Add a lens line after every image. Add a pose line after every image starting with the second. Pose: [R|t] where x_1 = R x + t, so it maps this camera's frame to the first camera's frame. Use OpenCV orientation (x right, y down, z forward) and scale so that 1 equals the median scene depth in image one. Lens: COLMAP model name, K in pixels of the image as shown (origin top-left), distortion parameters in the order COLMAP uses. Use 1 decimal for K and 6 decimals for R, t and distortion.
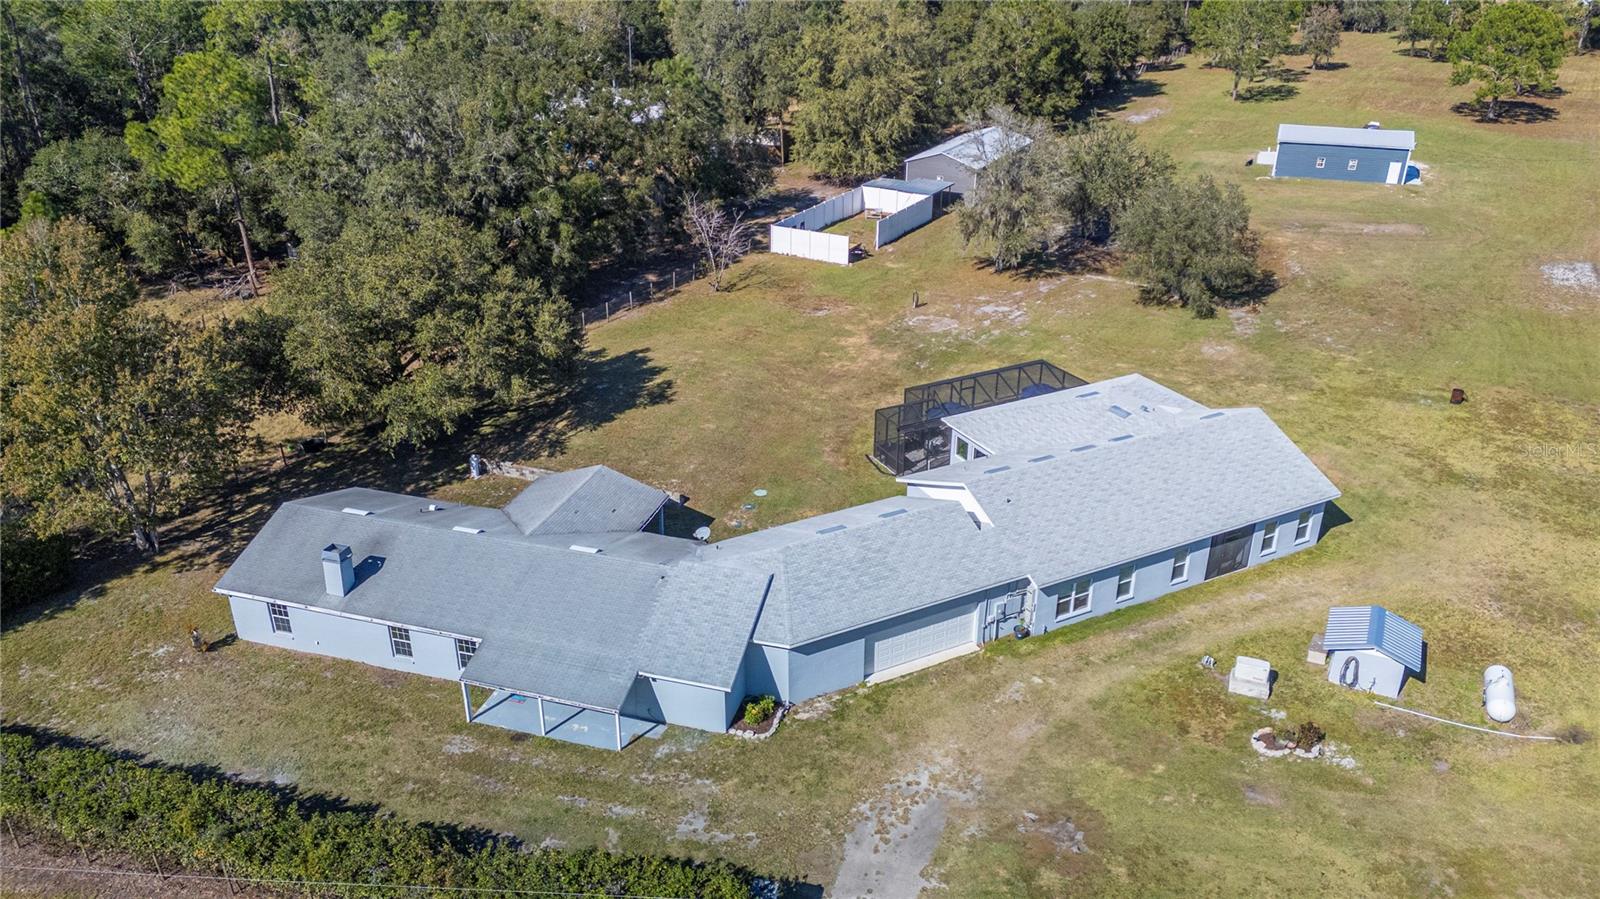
lens RADIAL K [[1159.9, 0, 801.2], [0, 1159.9, 449.7], [0, 0, 1]] dist [0.054430, -0.030595]
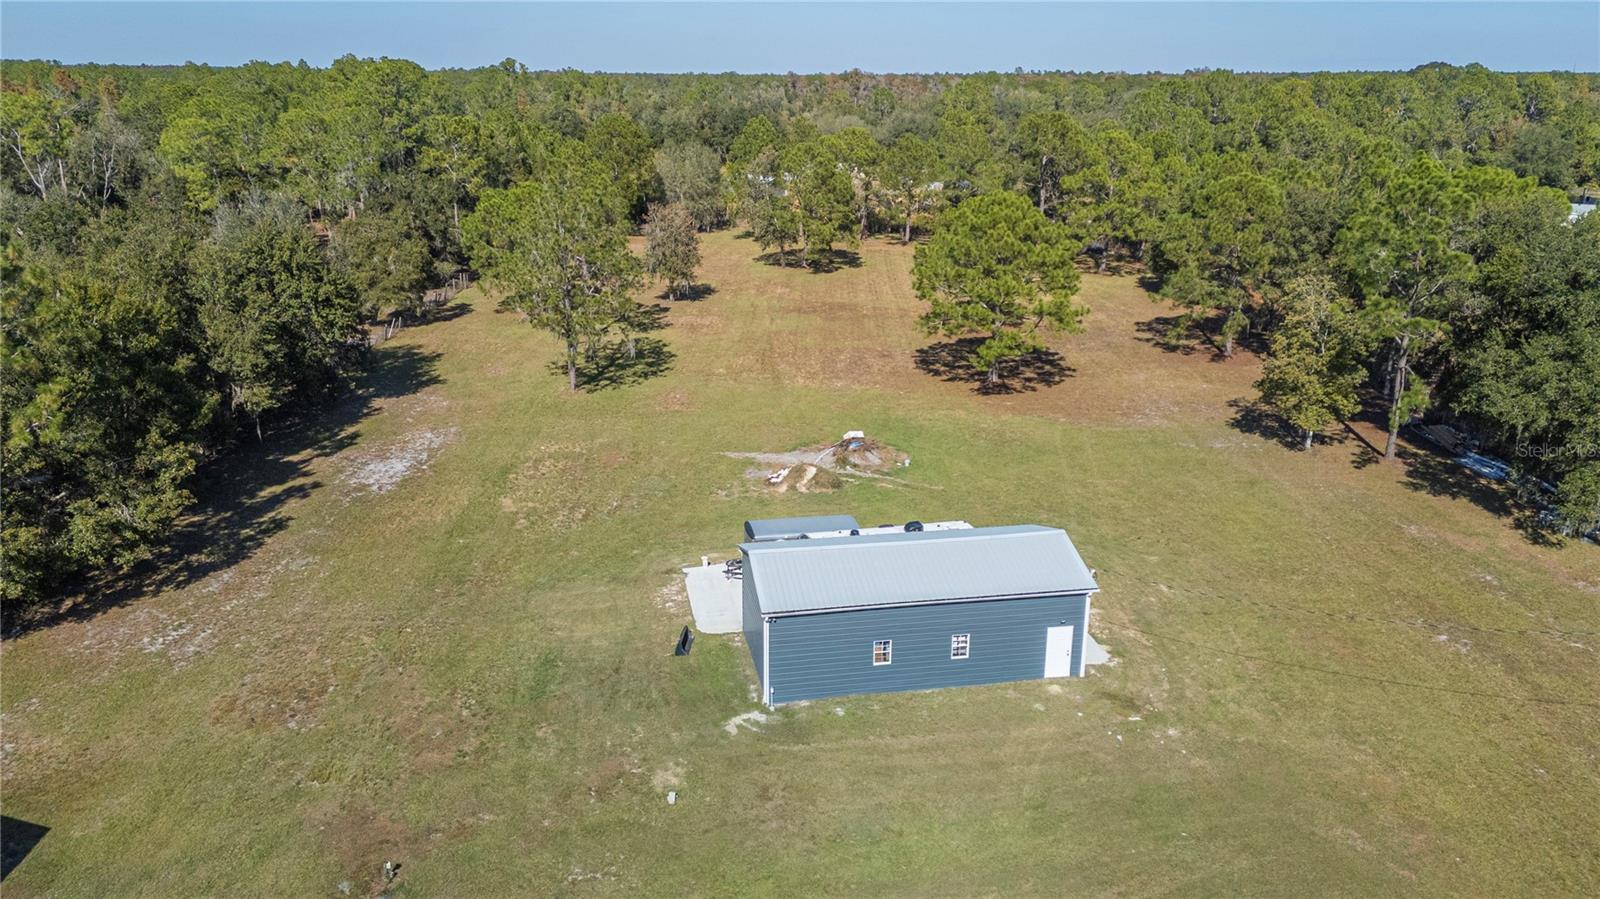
lens RADIAL K [[1159.9, 0, 804.5], [0, 1159.9, 447.4], [0, 0, 1]] dist [0.054430, -0.030595]
pose [[0.840874, -0.157638, 0.517765, 0.461961], [0.230549, 0.969836, -0.079148, -0.523061], [-0.489670, 0.185924, 0.851854, 1.293384]]
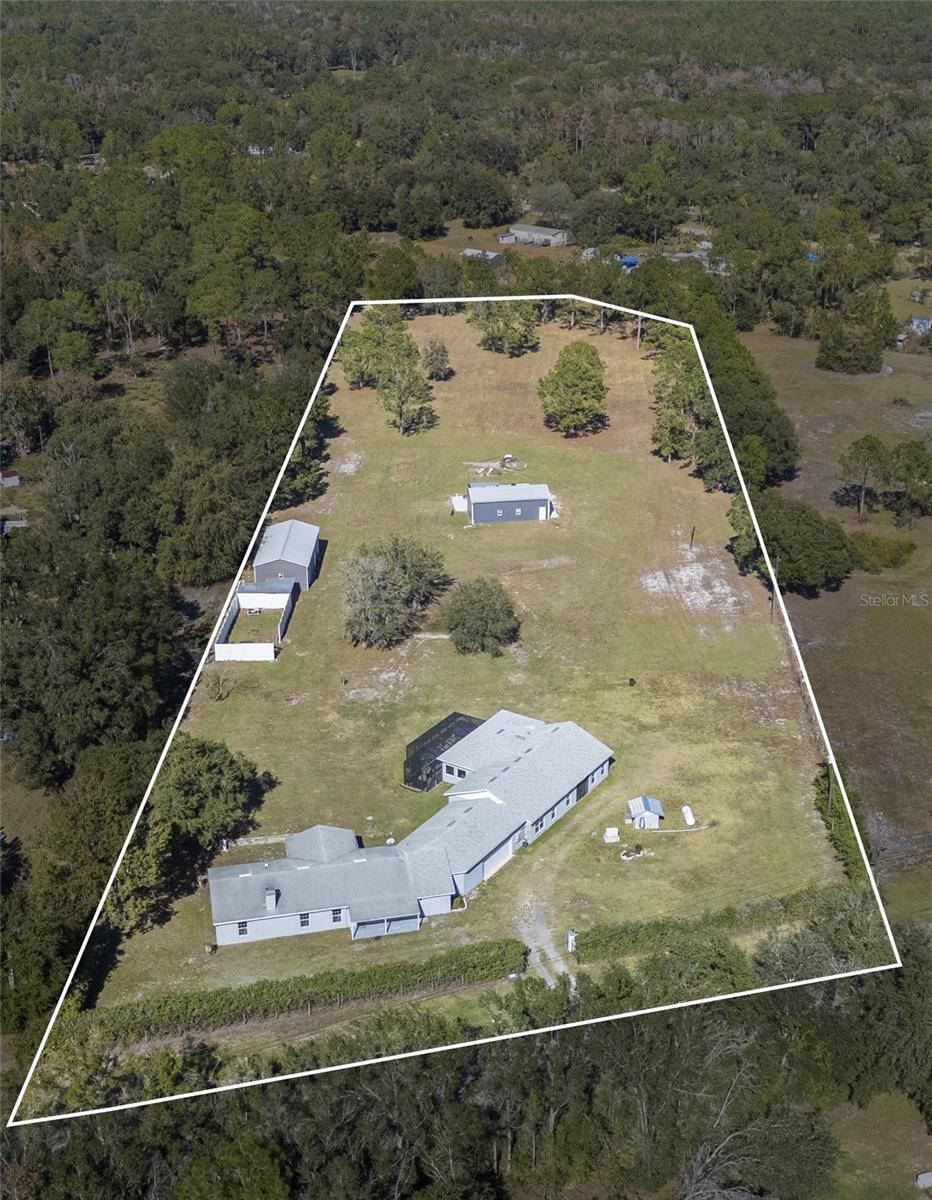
lens RADIAL K [[1560.2, 0, 468.7], [0, 1560.2, 600.5], [0, 0, 1]] dist [0.138572, 0.000000]
pose [[0.871020, -0.203370, 0.447174, -0.969587], [0.221235, 0.975140, 0.012554, -0.309379], [-0.438610, 0.087996, 0.894359, -1.460733]]
